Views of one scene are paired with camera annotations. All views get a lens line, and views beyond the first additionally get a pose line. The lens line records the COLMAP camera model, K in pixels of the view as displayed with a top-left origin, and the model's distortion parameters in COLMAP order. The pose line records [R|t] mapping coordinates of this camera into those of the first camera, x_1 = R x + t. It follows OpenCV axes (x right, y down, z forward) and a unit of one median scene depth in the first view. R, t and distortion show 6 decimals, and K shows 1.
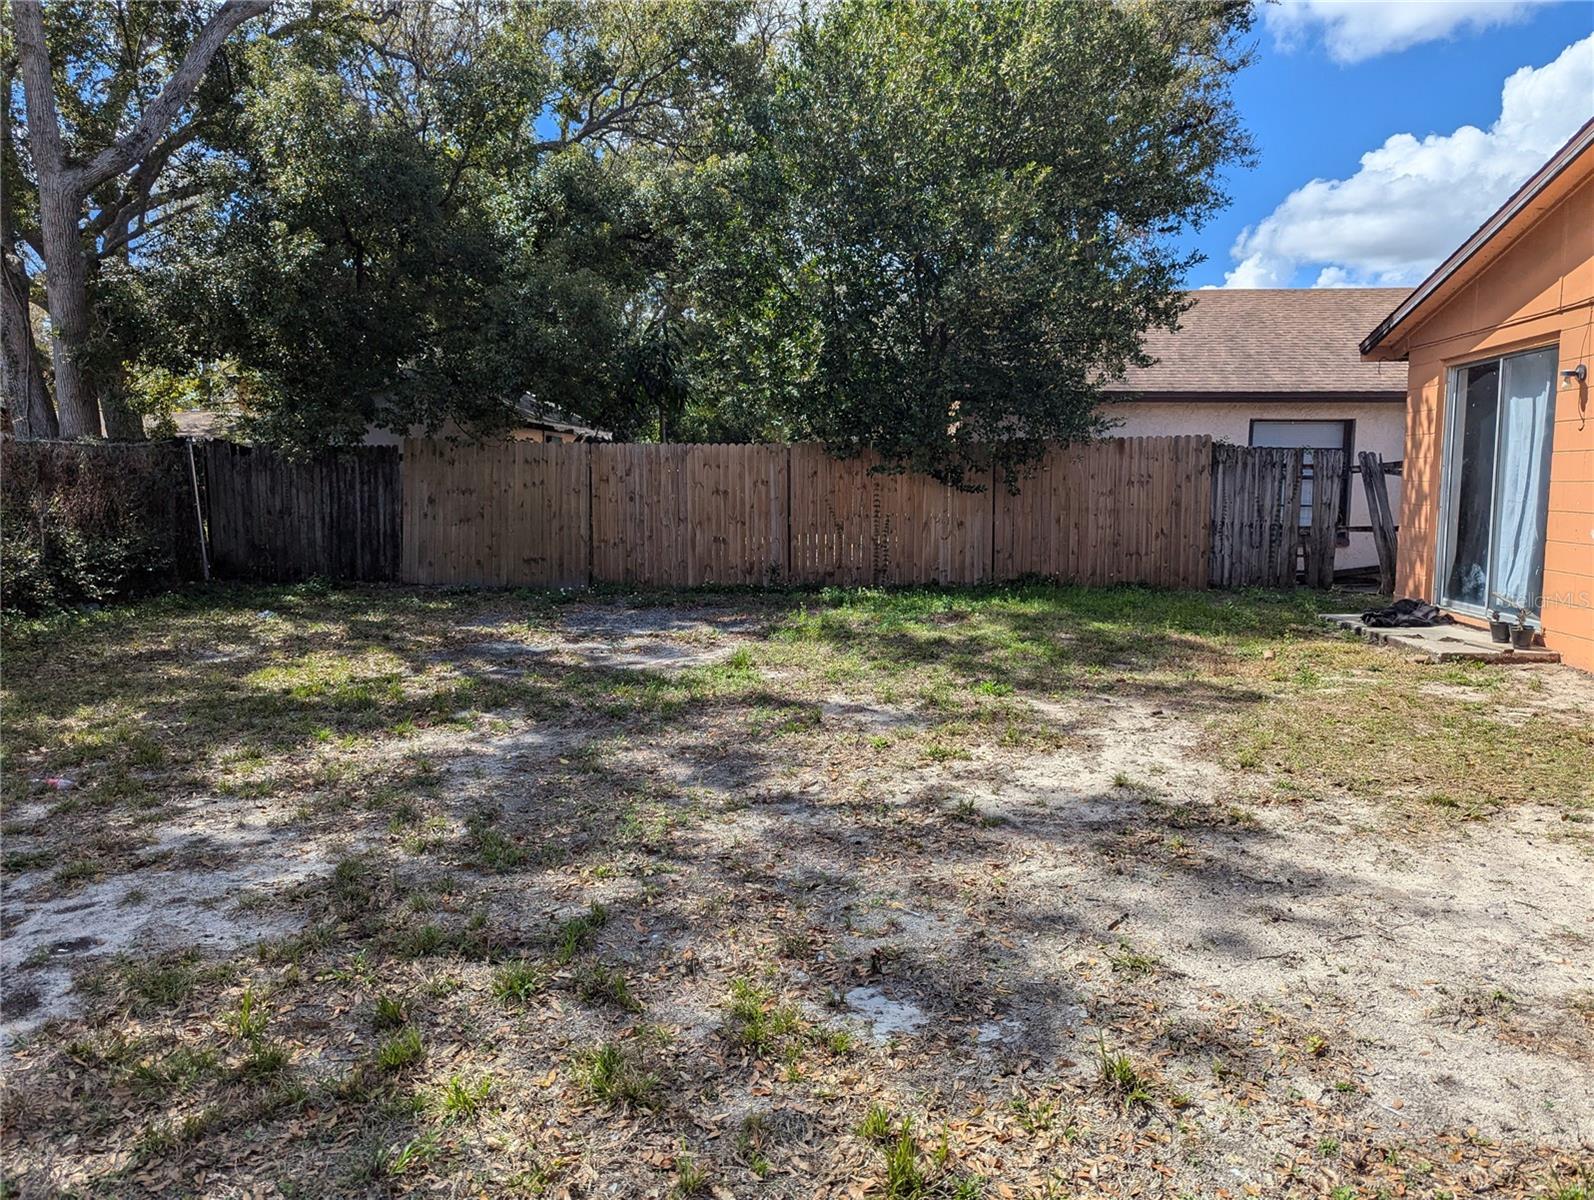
lens RADIAL K [[1102.8, 0, 798.7], [0, 1102.8, 594.7], [0, 0, 1]] dist [0.062845, -0.022401]
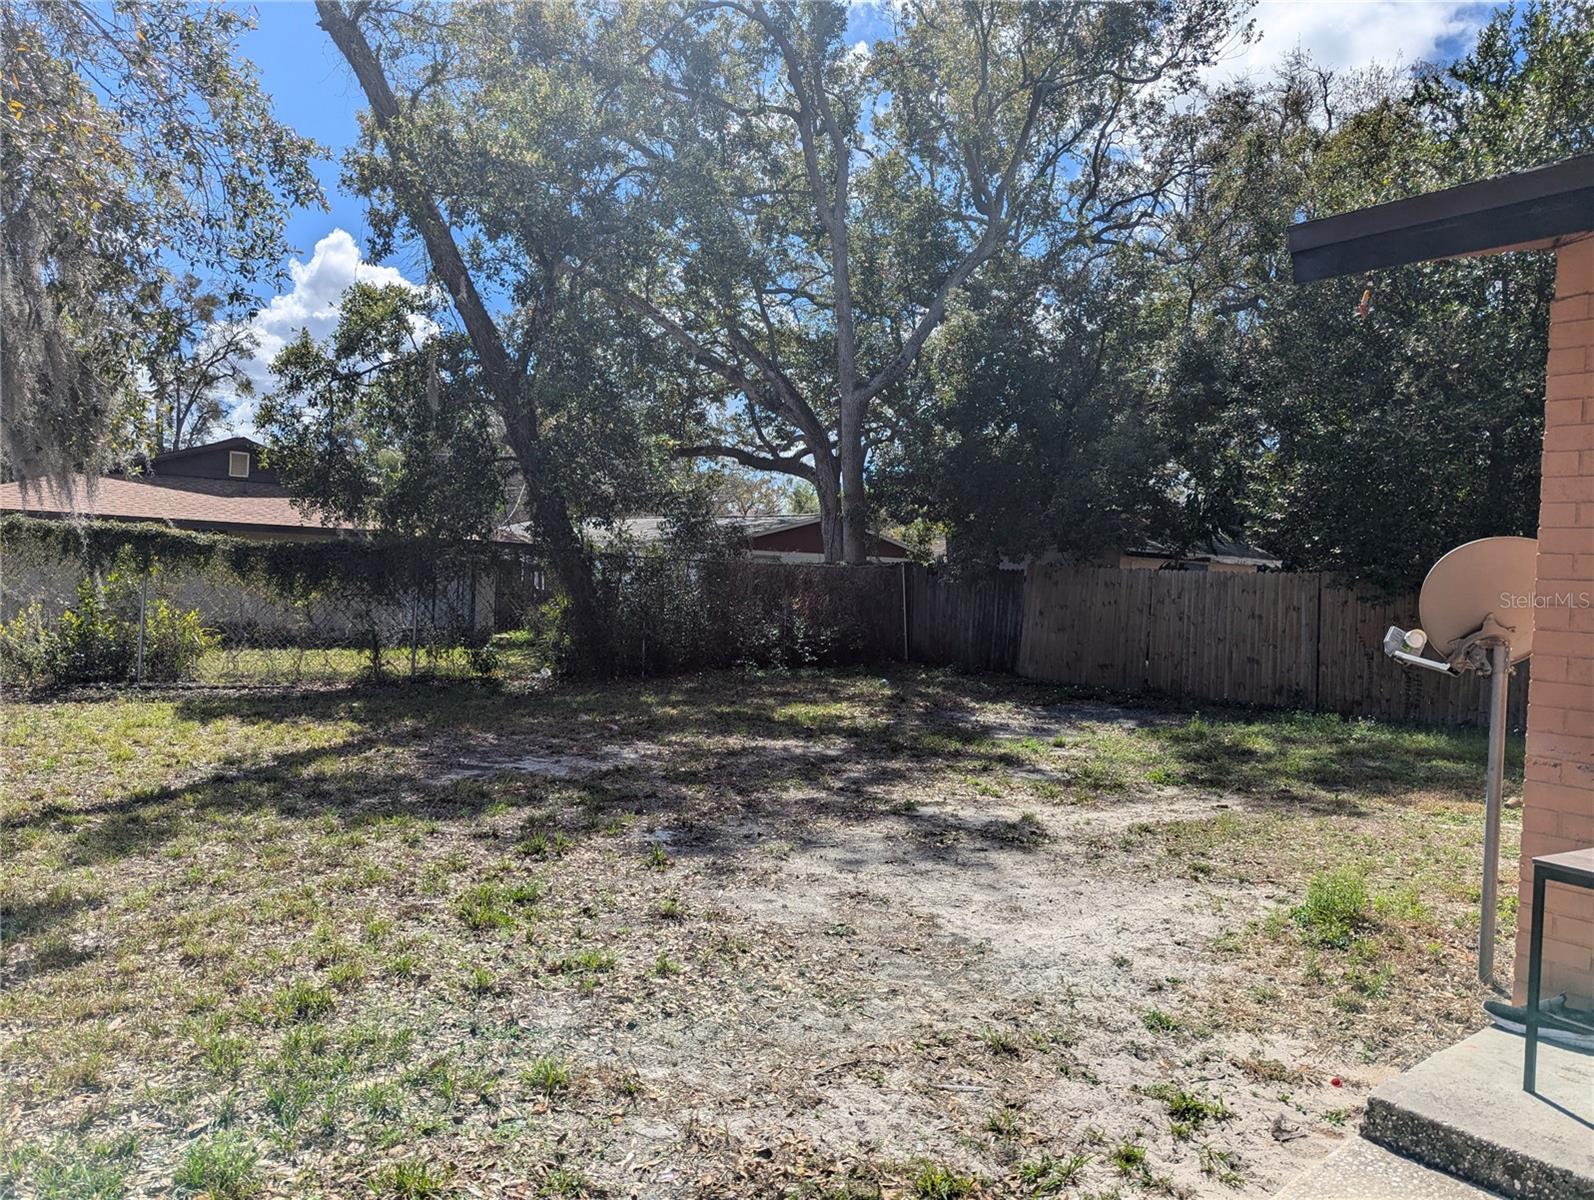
lens RADIAL K [[1102.8, 0, 798.5], [0, 1102.8, 599.2], [0, 0, 1]] dist [0.062845, -0.022401]
pose [[0.683553, 0.037645, -0.728930, 0.993896], [-0.116616, 0.991473, -0.058152, 0.013333], [0.720525, 0.124755, 0.682114, -0.160260]]
